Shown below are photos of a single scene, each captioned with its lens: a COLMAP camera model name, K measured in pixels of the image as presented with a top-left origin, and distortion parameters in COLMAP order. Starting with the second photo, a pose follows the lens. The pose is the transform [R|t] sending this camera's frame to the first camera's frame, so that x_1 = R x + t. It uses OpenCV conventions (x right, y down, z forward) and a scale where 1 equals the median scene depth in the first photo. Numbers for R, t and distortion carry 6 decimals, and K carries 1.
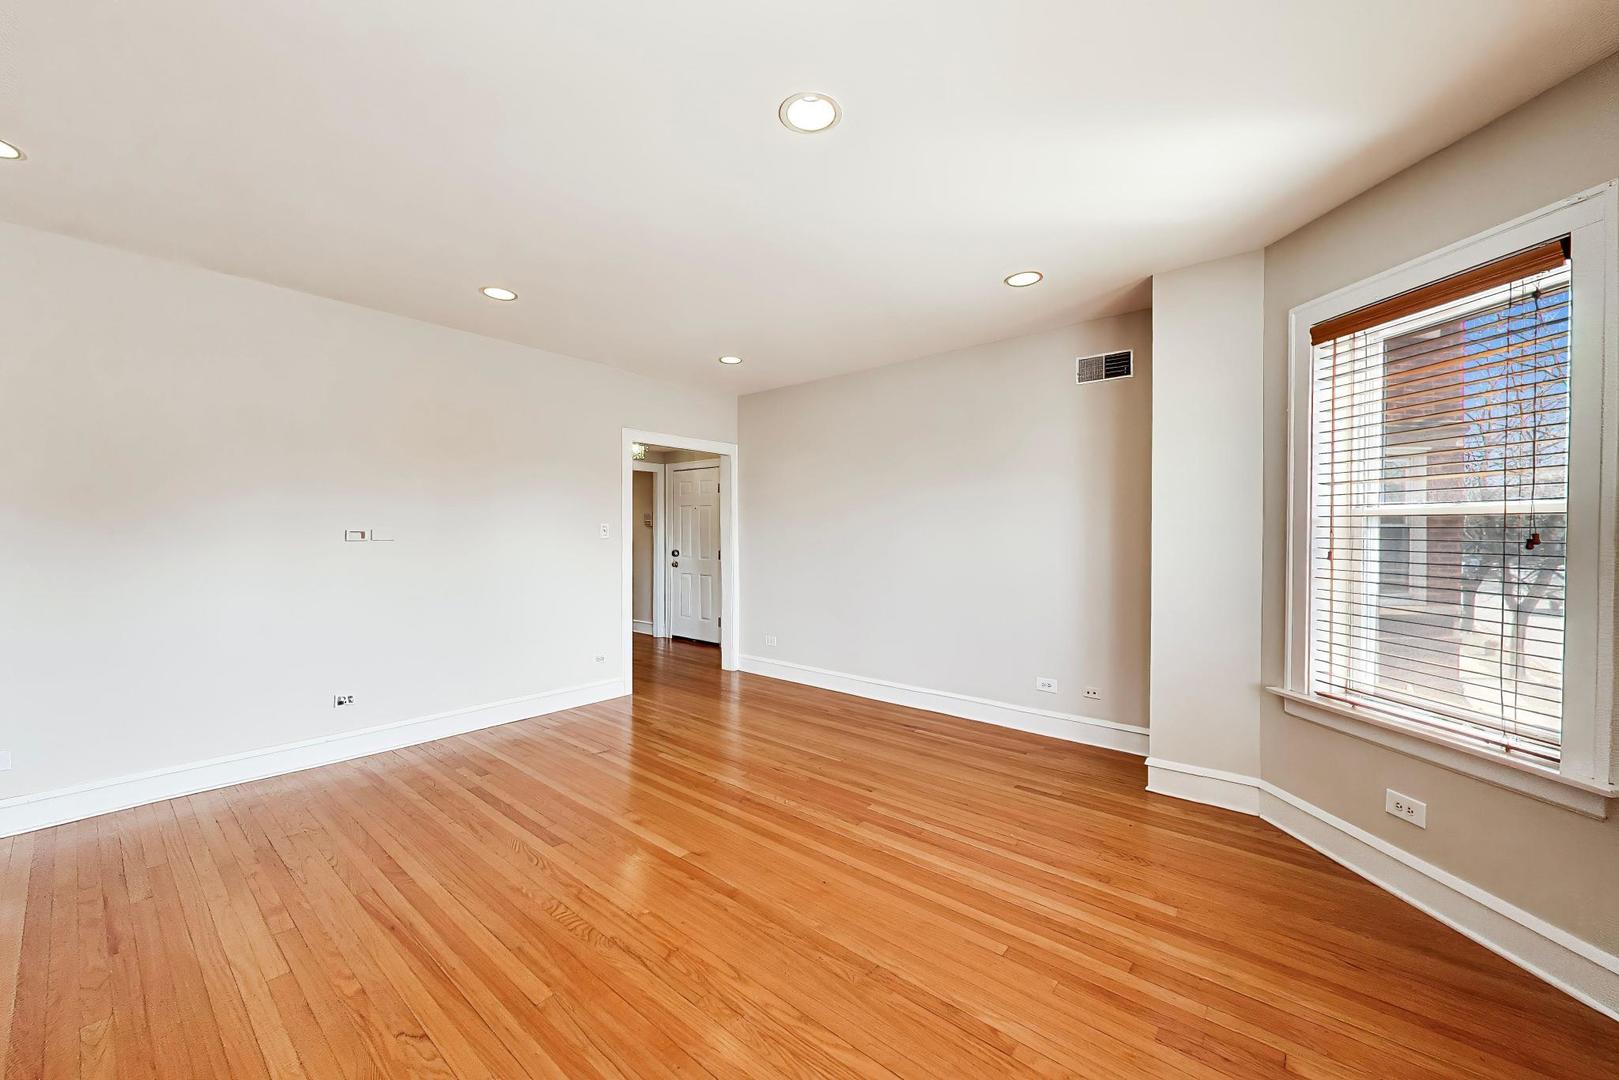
lens RADIAL K [[616.2, 0, 798.0], [0, 616.2, 534.9], [0, 0, 1]] dist [0.006005, -0.000596]
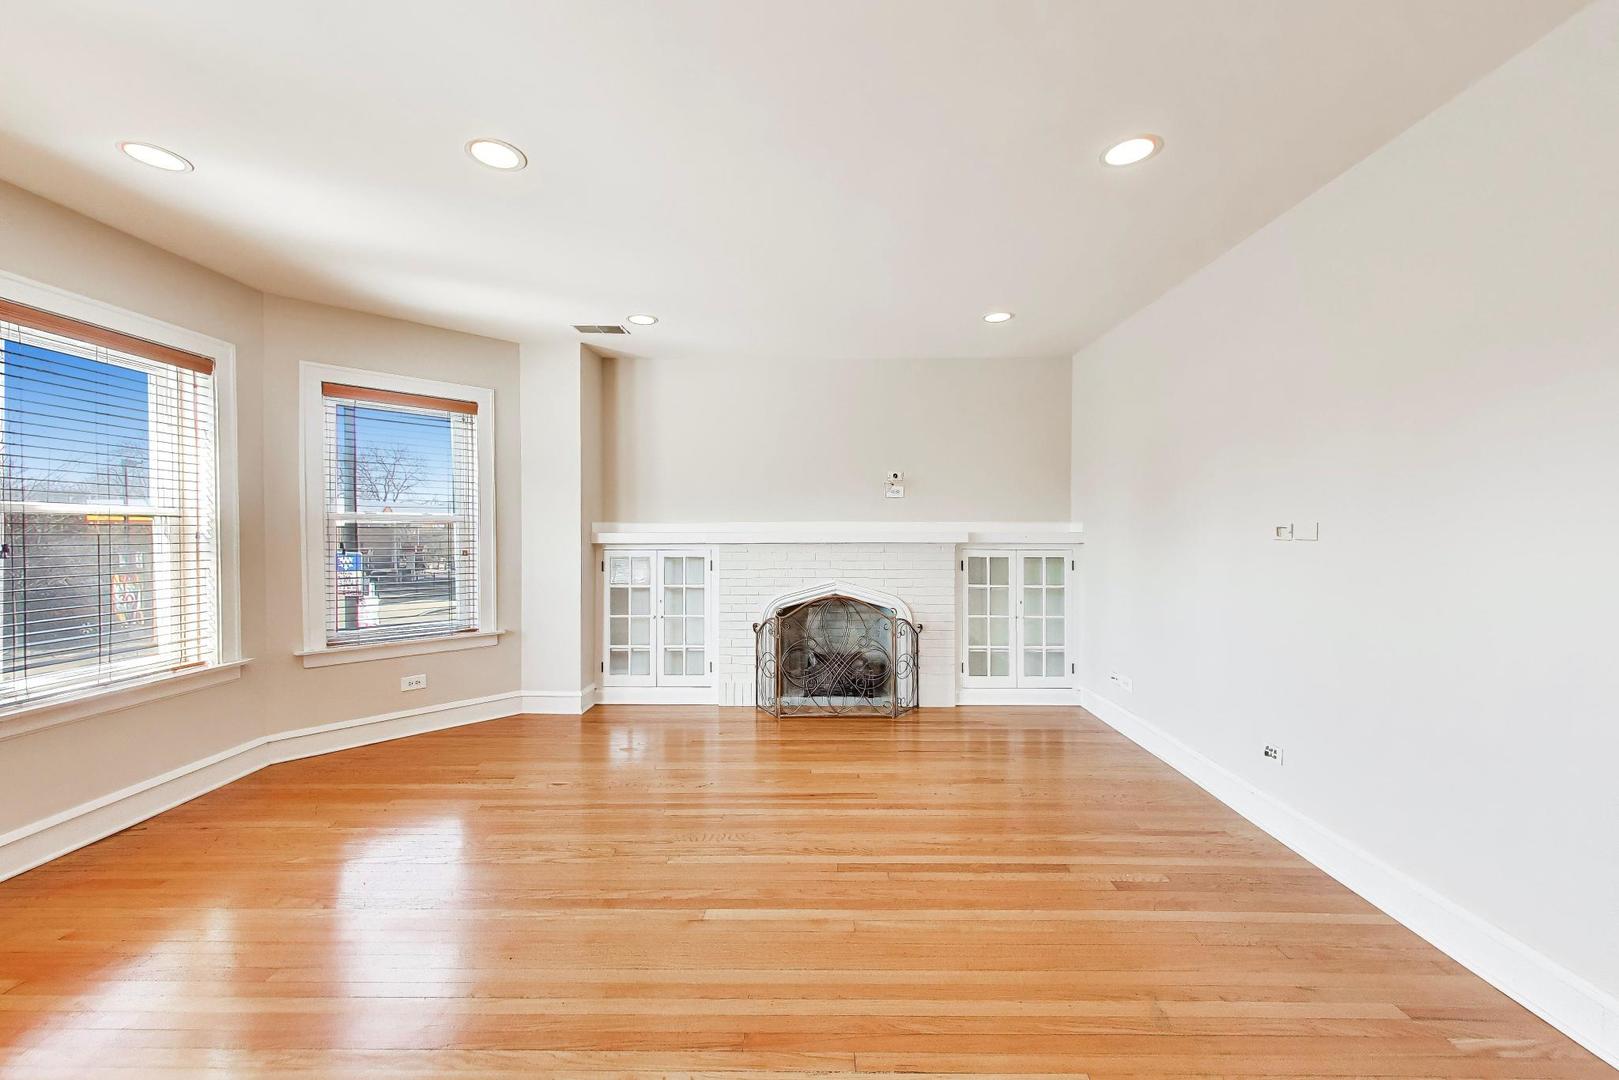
lens RADIAL K [[616.2, 0, 811.3], [0, 616.2, 545.5], [0, 0, 1]] dist [0.006005, -0.000596]
pose [[-0.758486, 0.012851, -0.651562, 0.203145], [-0.005295, 0.999651, 0.025880, 0.000432], [0.651667, 0.023080, -0.758154, 1.430704]]
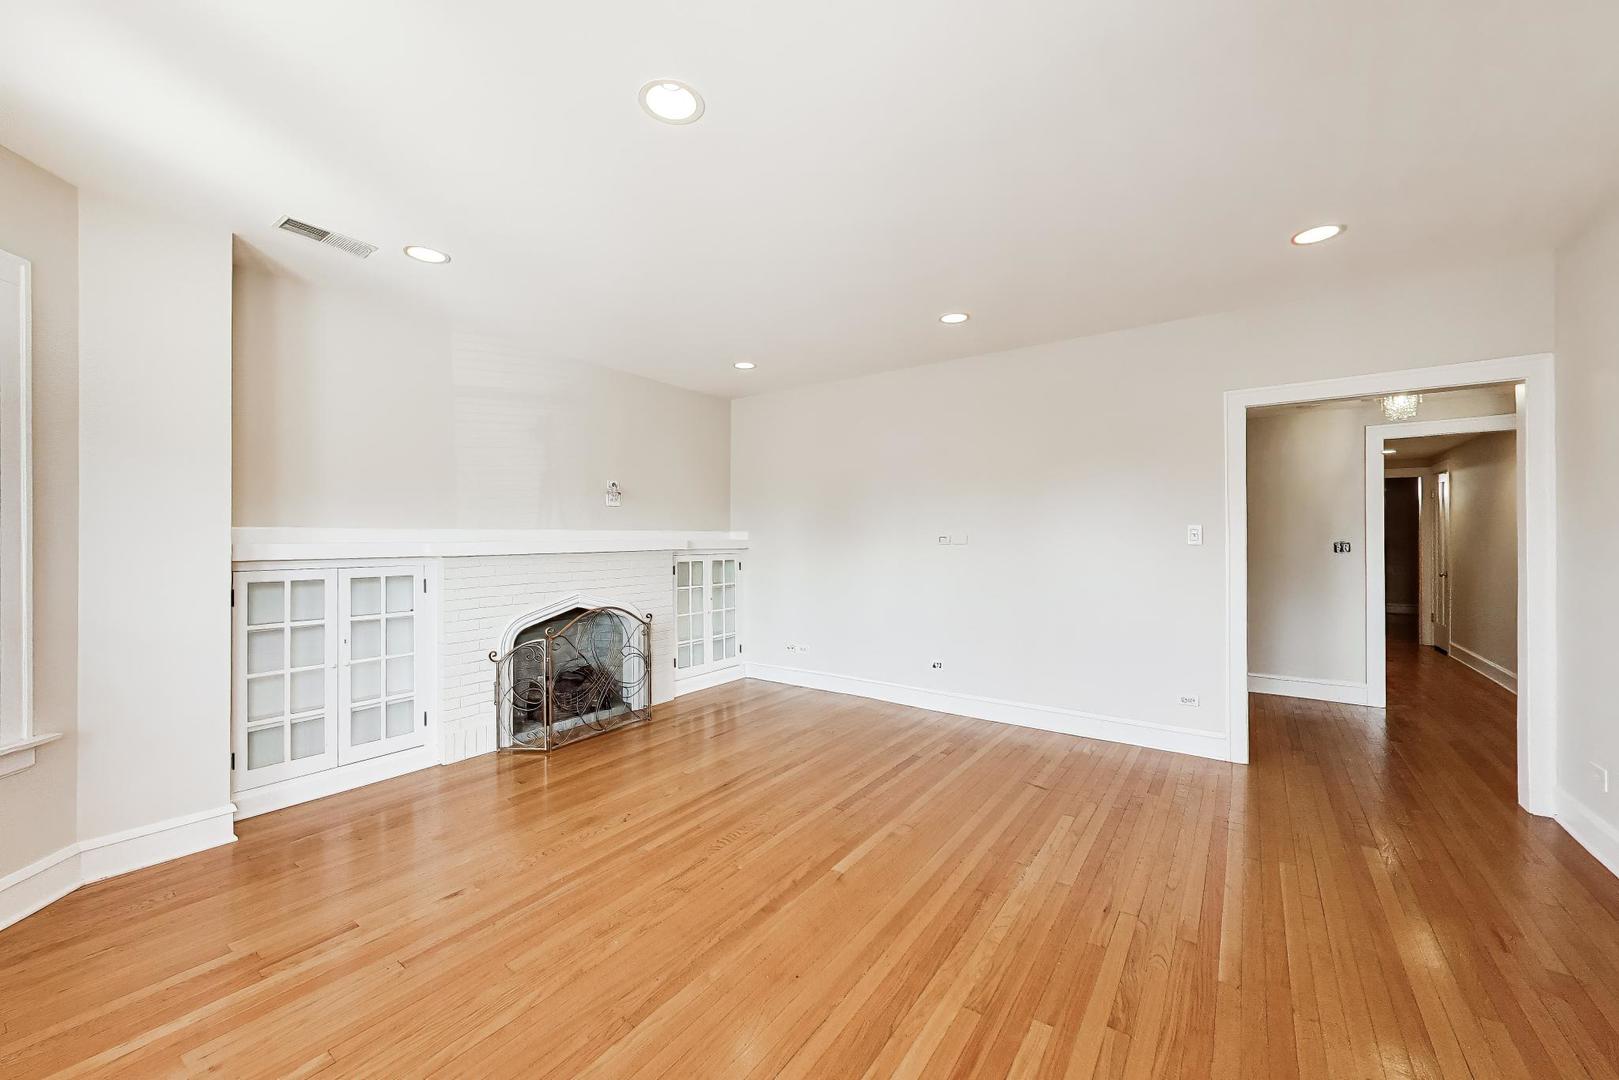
lens RADIAL K [[616.2, 0, 810.3], [0, 616.2, 539.8], [0, 0, 1]] dist [0.006005, -0.000596]
pose [[0.097731, 0.000599, -0.995213, 0.640721], [-0.000834, 1.000000, 0.000520, 0.002664], [0.995213, 0.000779, 0.097731, 0.723566]]
